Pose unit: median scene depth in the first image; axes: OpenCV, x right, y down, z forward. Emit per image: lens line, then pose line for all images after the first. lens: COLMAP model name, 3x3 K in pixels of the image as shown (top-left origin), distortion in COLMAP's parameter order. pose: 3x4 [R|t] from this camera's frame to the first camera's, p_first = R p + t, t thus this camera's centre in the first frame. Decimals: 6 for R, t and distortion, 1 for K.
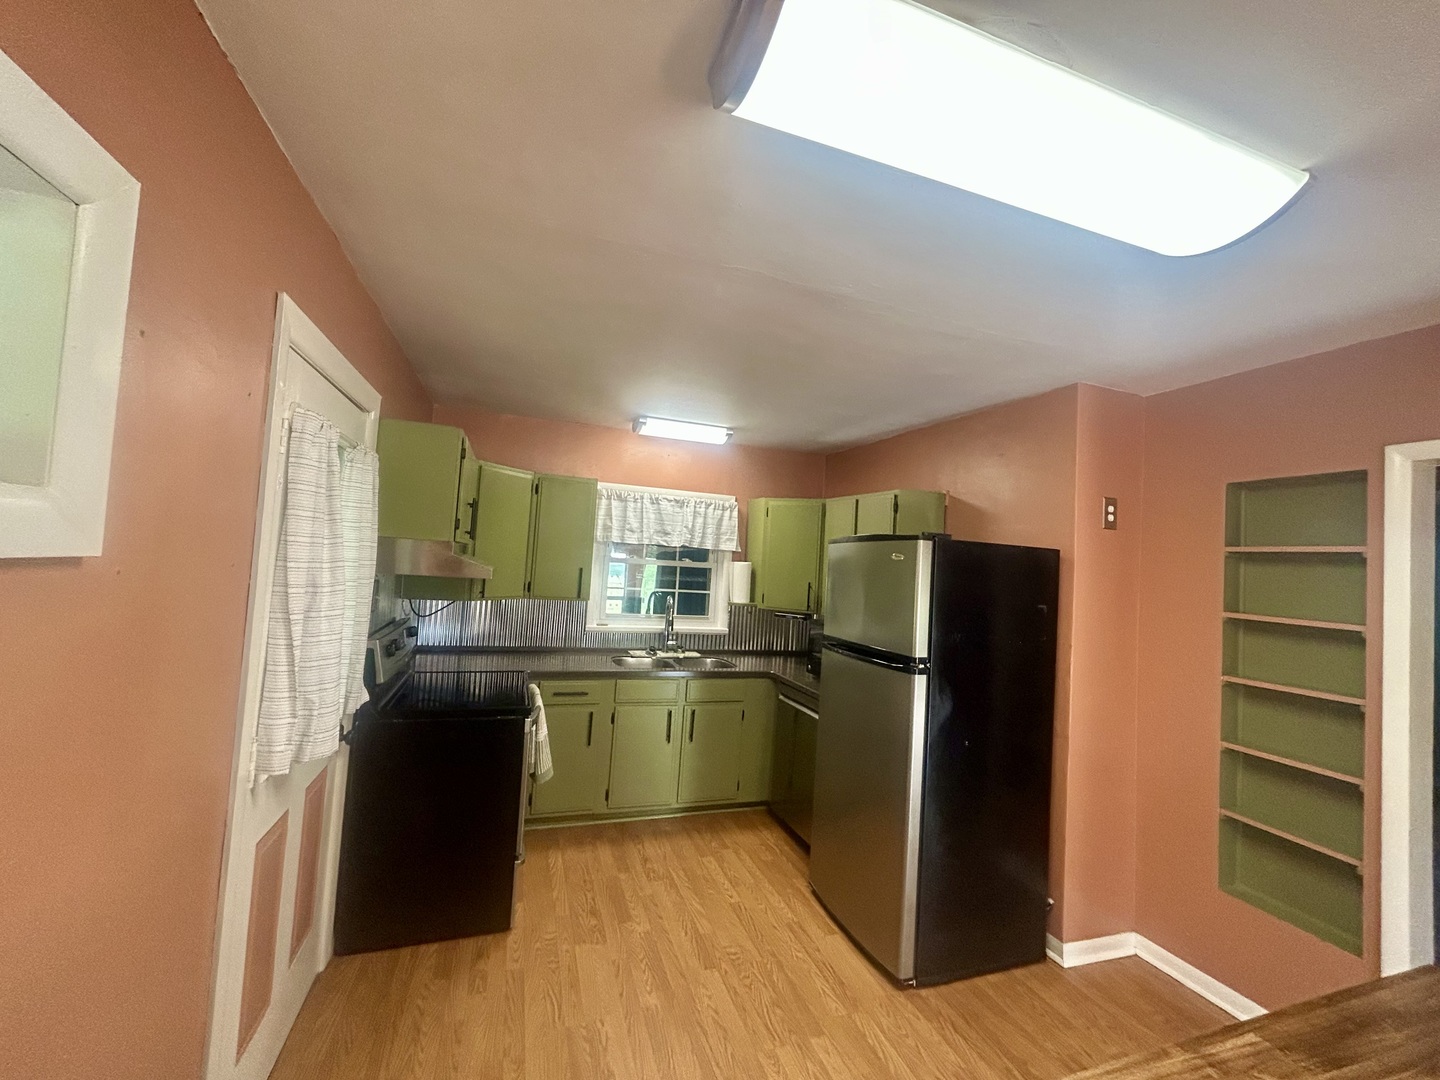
lens RADIAL K [[582.8, 0, 716.6], [0, 582.8, 536.3], [0, 0, 1]] dist [-0.003124, 0.002088]
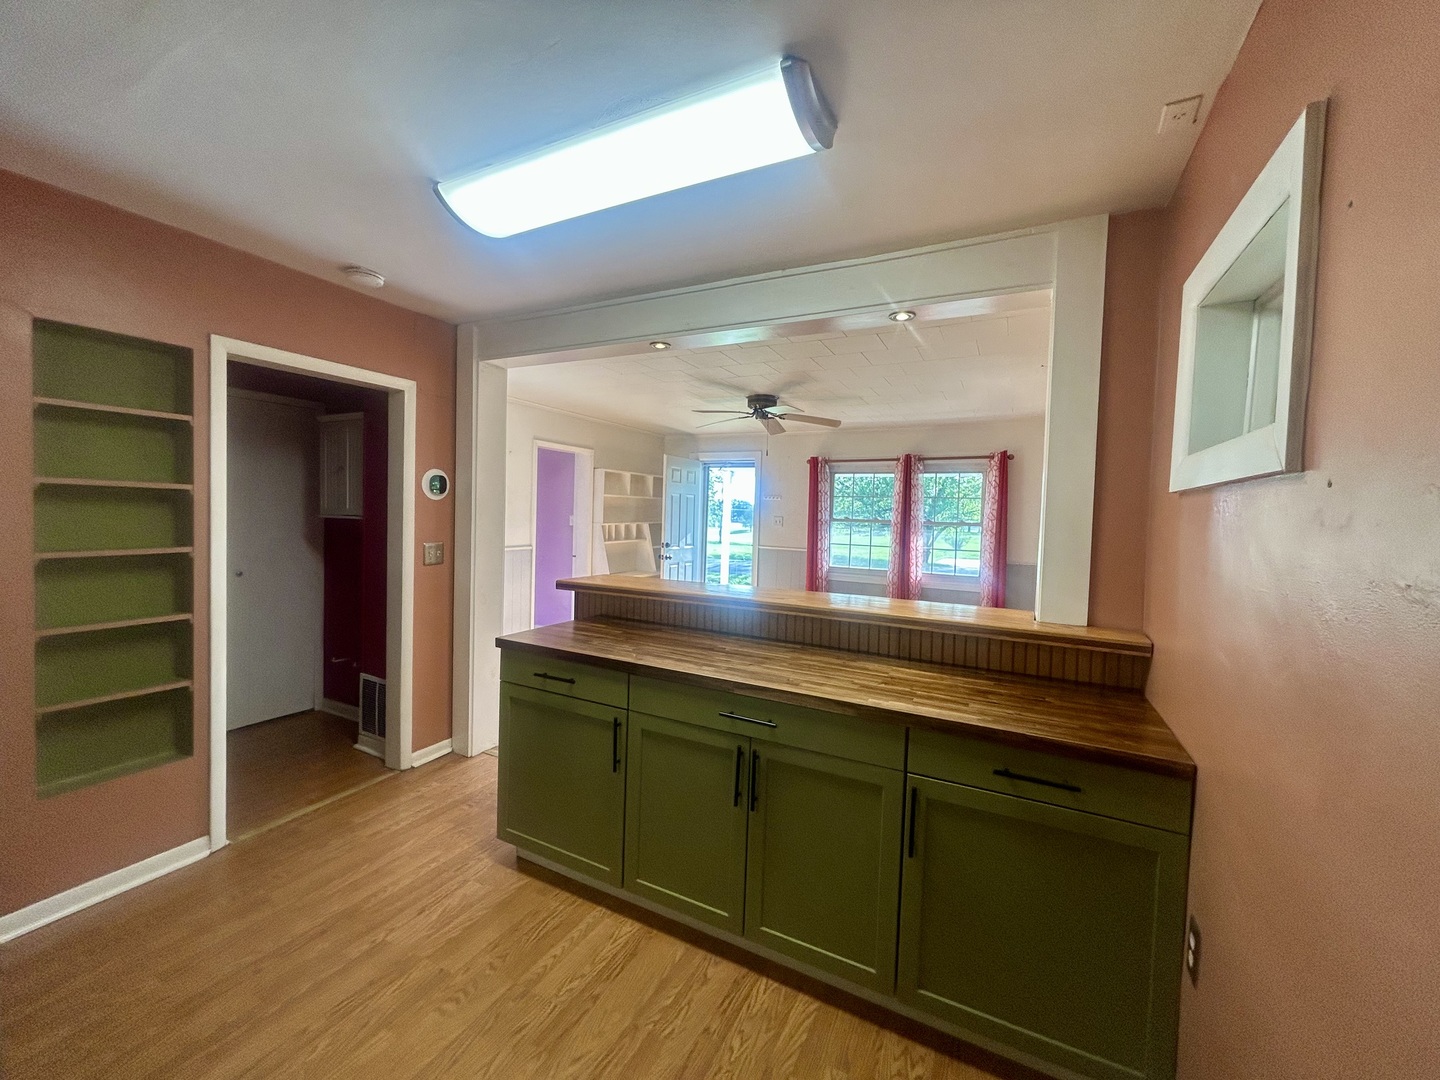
lens RADIAL K [[582.8, 0, 715.8], [0, 582.8, 535.0], [0, 0, 1]] dist [-0.003124, 0.002088]
pose [[-0.685010, -0.106545, 0.720700, -0.228809], [-0.101466, 0.993559, 0.050442, 0.043773], [-0.721433, -0.038573, -0.691409, 0.513929]]
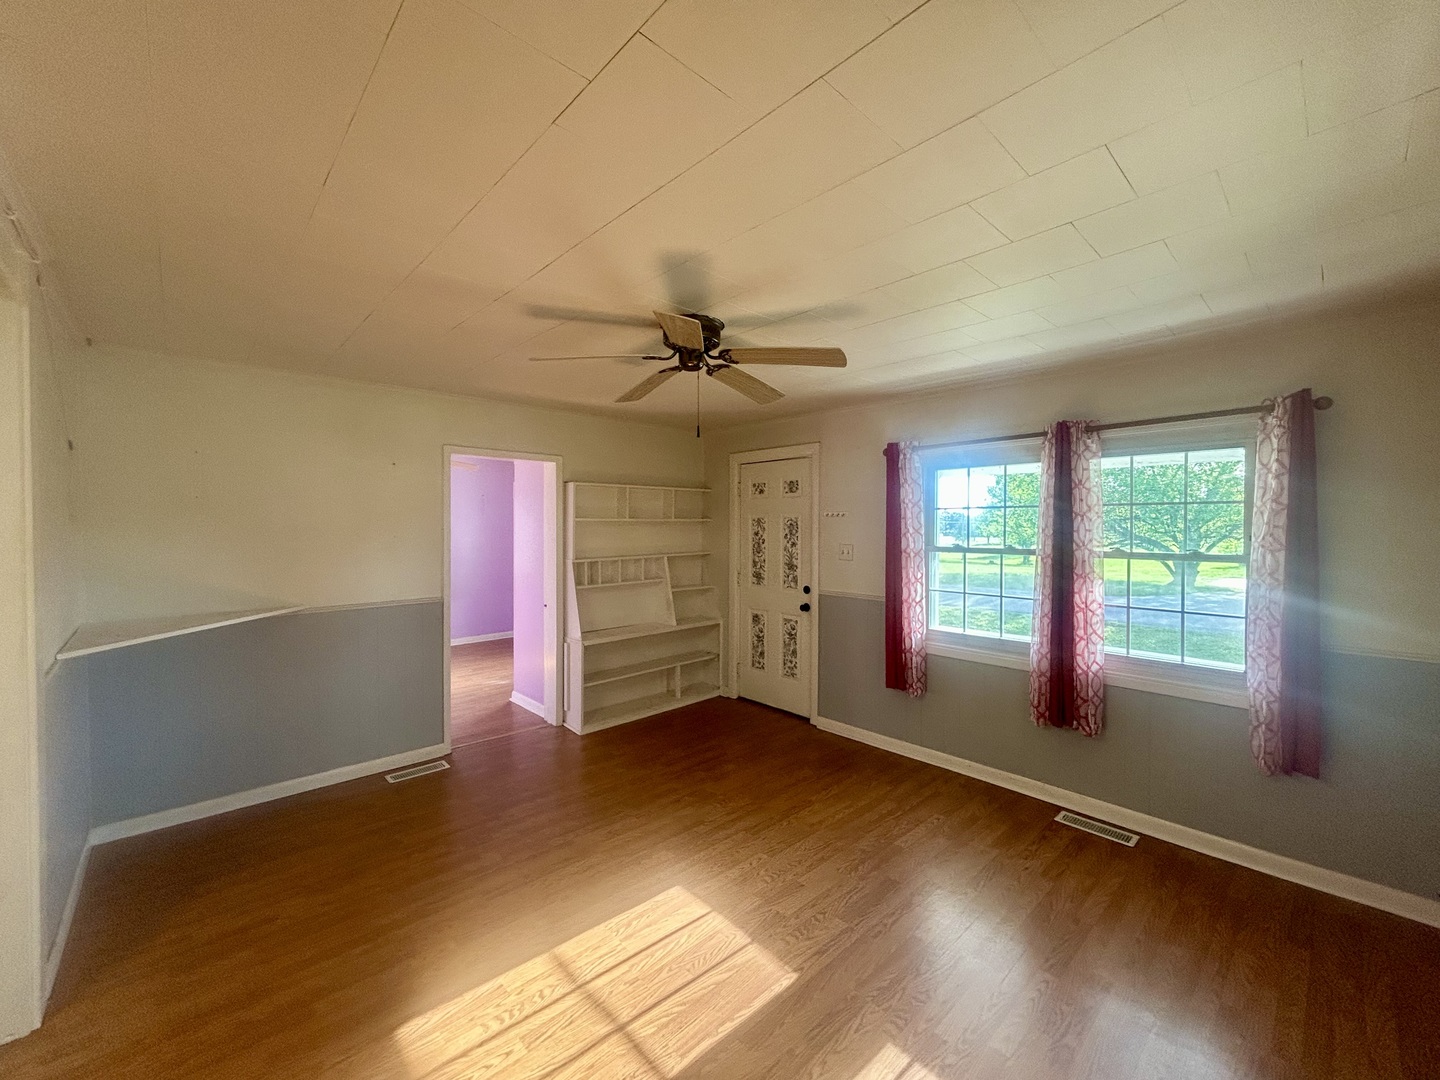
lens RADIAL K [[582.8, 0, 722.1], [0, 582.8, 536.0], [0, 0, 1]] dist [-0.003124, 0.002088]
pose [[-0.402324, -0.076261, 0.912316, 0.006367], [-0.064962, 0.996391, 0.054641, -0.000314], [-0.913190, -0.037282, -0.405826, -0.157951]]
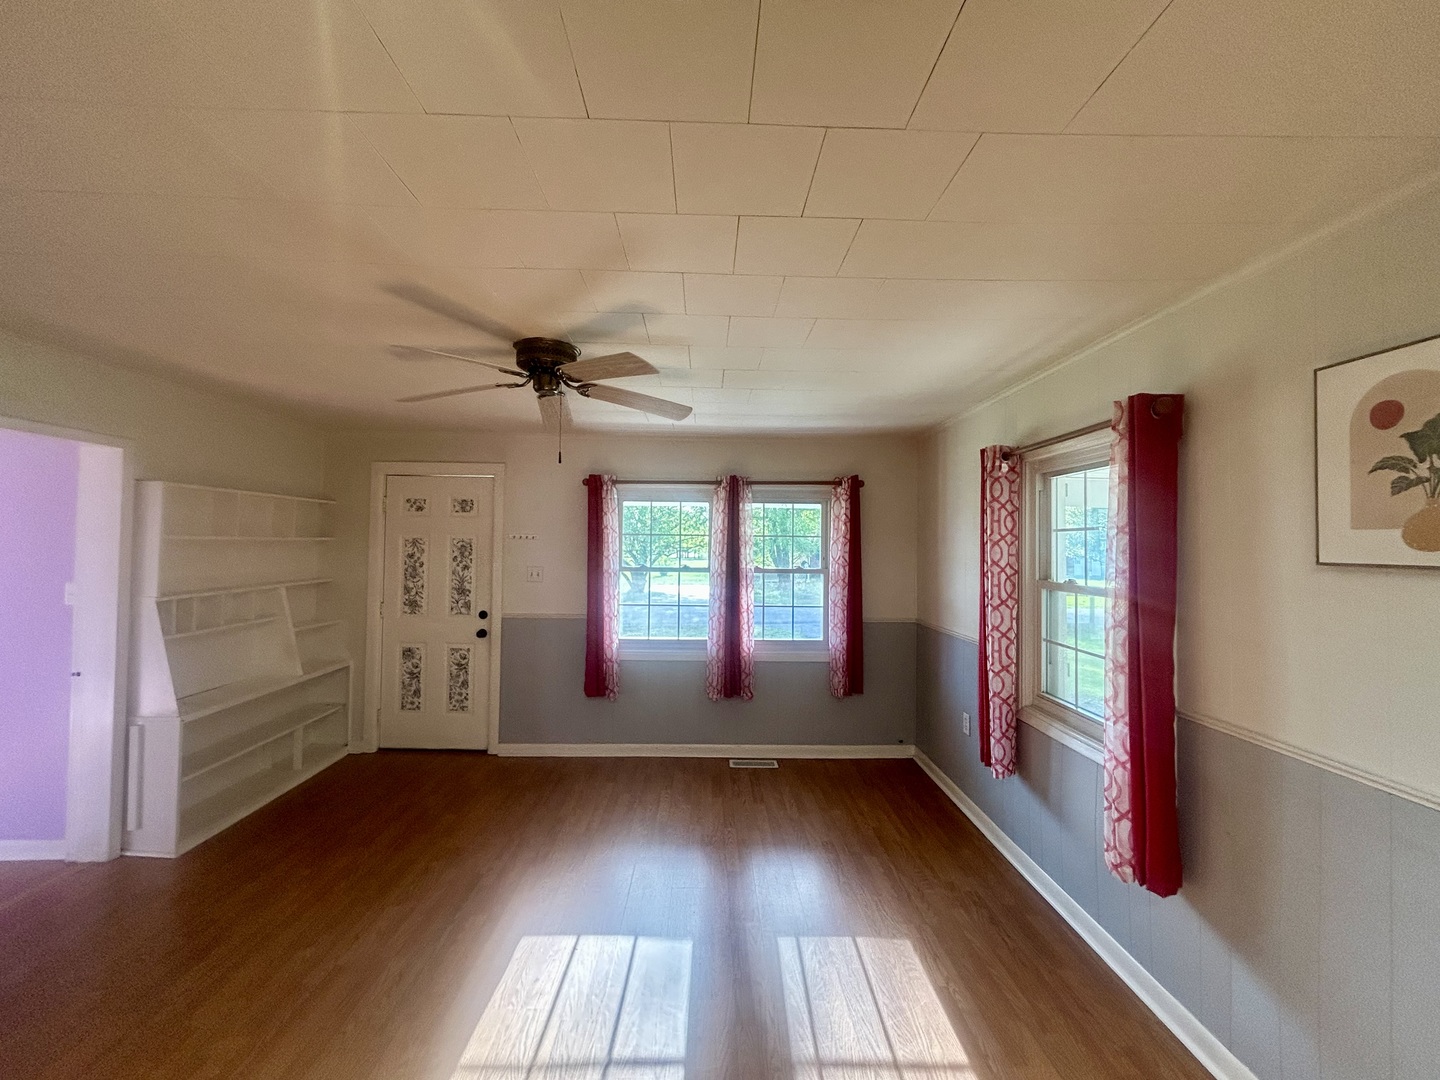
lens RADIAL K [[582.8, 0, 720.0], [0, 582.8, 537.5], [0, 0, 1]] dist [-0.003124, 0.002088]
pose [[-0.950224, -0.065799, 0.304541, 0.226922], [-0.081473, 0.995911, -0.039033, 0.018642], [-0.300727, -0.061902, -0.951699, 0.138801]]
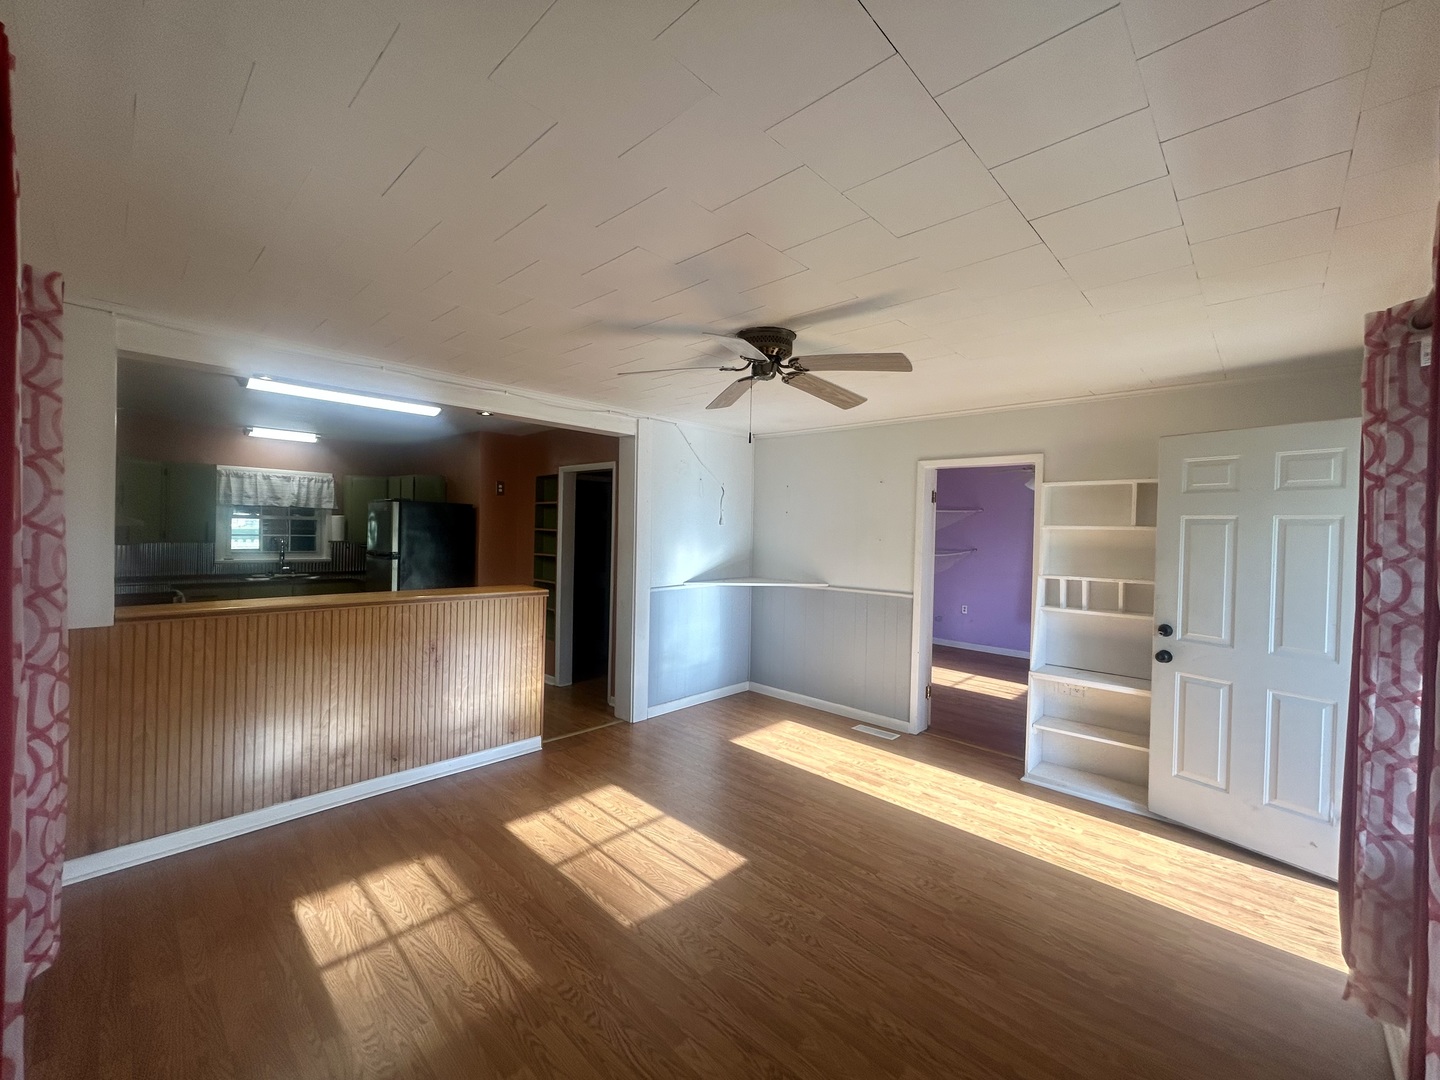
lens RADIAL K [[582.8, 0, 720.7], [0, 582.8, 532.5], [0, 0, 1]] dist [-0.003124, 0.002088]
pose [[0.885783, -0.041726, 0.462220, 0.241458], [0.009522, 0.997374, 0.071789, -0.014054], [-0.464002, -0.059189, 0.883854, -0.931183]]
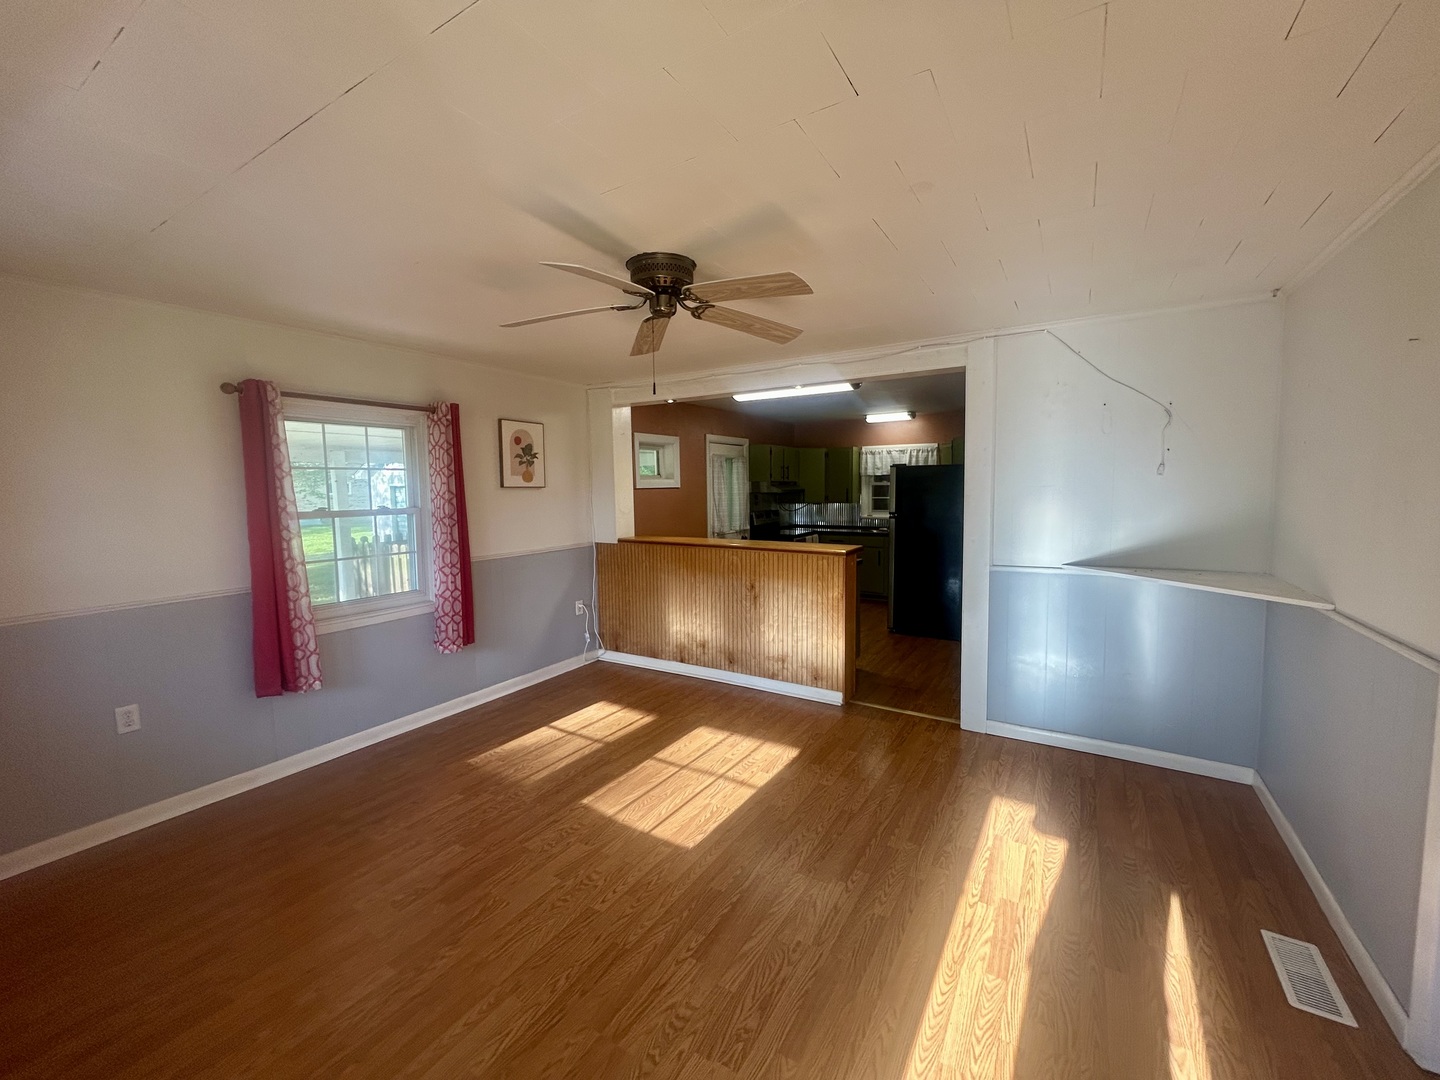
lens RADIAL K [[582.8, 0, 726.8], [0, 582.8, 534.8], [0, 0, 1]] dist [-0.003124, 0.002088]
pose [[0.637676, -0.003758, -0.770296, 1.063649], [0.084798, 0.994253, 0.065347, 0.041842], [0.765623, -0.106990, 0.634330, -0.702977]]
